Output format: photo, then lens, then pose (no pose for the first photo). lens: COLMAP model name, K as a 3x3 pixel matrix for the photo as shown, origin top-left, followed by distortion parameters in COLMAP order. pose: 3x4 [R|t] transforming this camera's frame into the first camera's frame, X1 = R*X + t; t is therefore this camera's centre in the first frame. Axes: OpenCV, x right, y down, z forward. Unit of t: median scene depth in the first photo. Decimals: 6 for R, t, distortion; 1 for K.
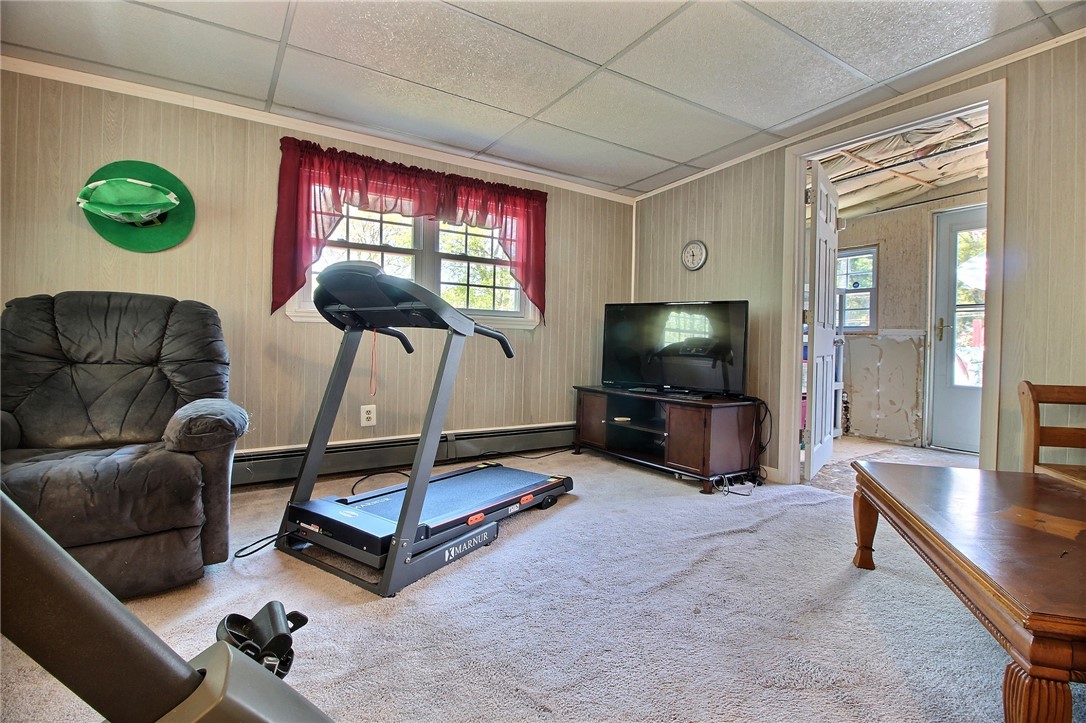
lens RADIAL K [[499.7, 0, 544.6], [0, 499.7, 355.5], [0, 0, 1]] dist [-0.017916, -0.001988]
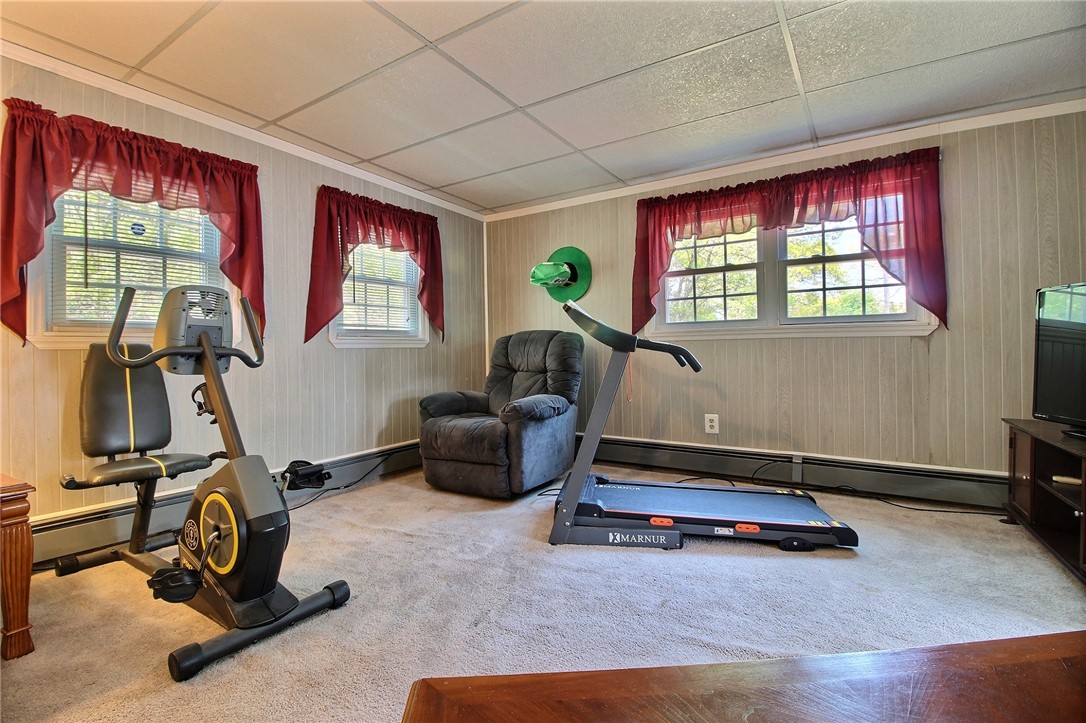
lens RADIAL K [[499.7, 0, 543.1], [0, 499.7, 357.2], [0, 0, 1]] dist [-0.017916, -0.001988]
pose [[0.393632, -0.012440, -0.919184, 0.509641], [-0.009009, 0.999808, -0.017389, -0.002897], [0.919224, 0.015126, 0.393444, 0.231445]]
